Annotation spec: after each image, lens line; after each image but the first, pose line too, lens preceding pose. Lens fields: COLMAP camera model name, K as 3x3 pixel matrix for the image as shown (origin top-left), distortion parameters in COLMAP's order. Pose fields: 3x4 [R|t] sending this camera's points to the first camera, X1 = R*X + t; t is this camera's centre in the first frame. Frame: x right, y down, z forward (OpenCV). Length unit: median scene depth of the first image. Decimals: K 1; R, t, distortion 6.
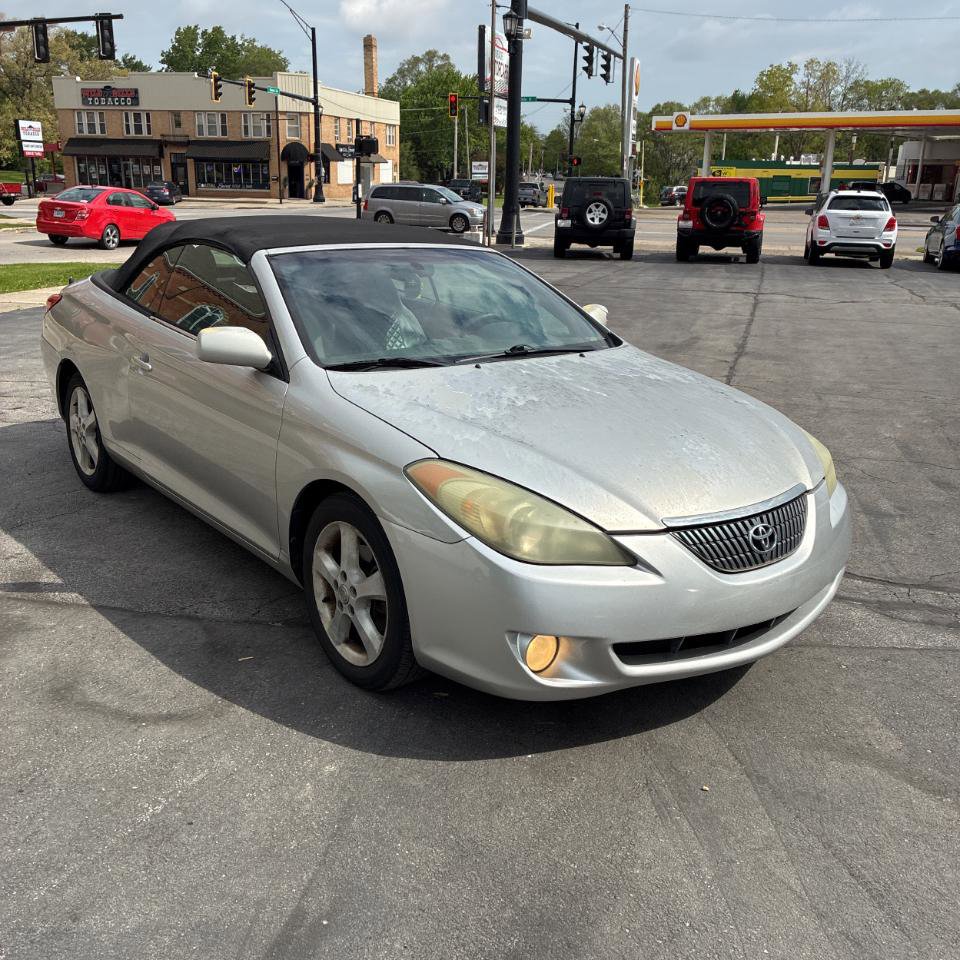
lens RADIAL K [[993.5, 0, 480.0], [0, 993.5, 480.0], [0, 0, 1]] dist [0.025323, -0.002762]
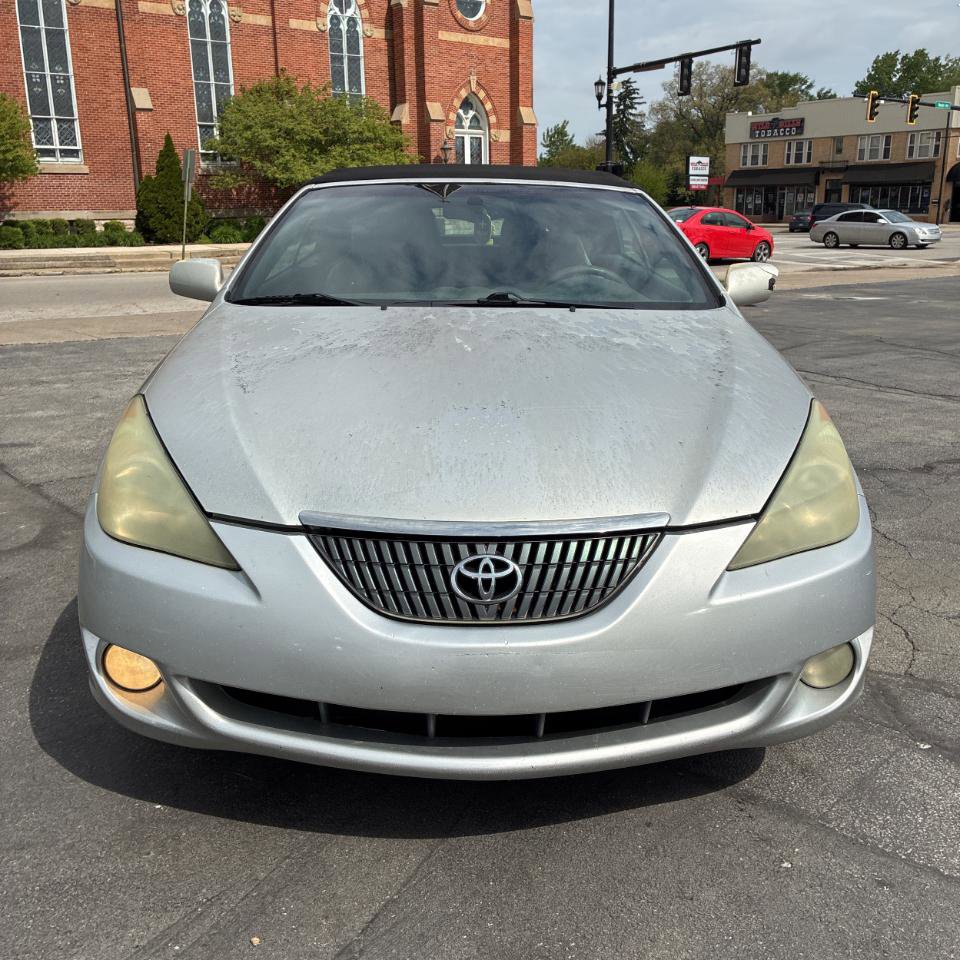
lens RADIAL K [[993.5, 0, 480.0], [0, 993.5, 480.0], [0, 0, 1]] dist [0.025323, -0.002762]
pose [[0.804465, 0.132675, -0.578993, 0.051462], [-0.150302, 0.988482, 0.017676, -0.000789], [0.574669, 0.072804, 0.815141, 0.043023]]
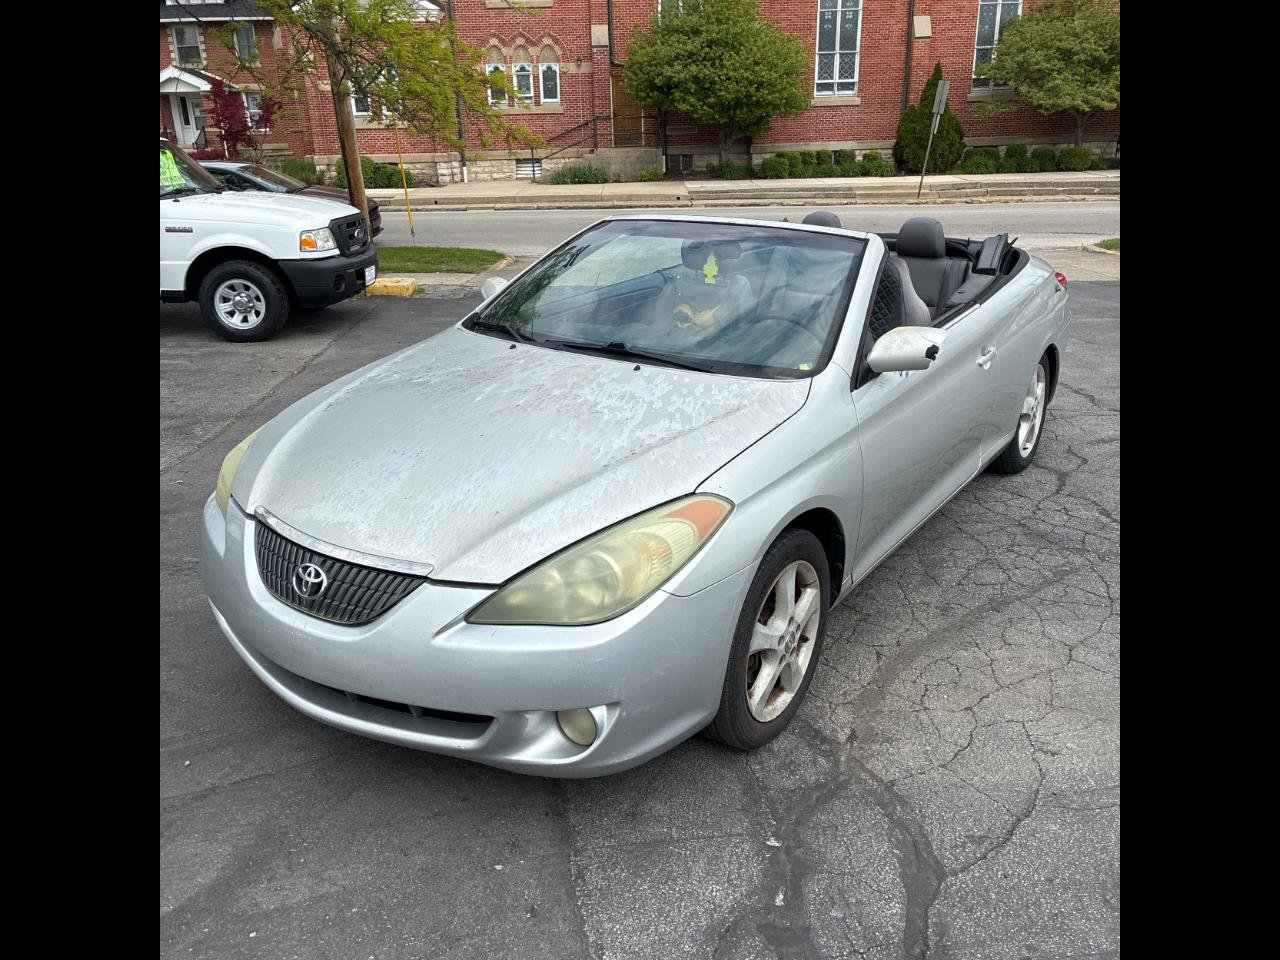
lens RADIAL K [[972.2, 0, 646.6], [0, 972.2, 474.5], [0, 0, 1]] dist [0.039266, 0.002758]
pose [[0.299643, 0.297142, -0.906598, 0.091850], [-0.254939, 0.940645, 0.224040, -0.023952], [0.919359, 0.163995, 0.357611, 0.079724]]
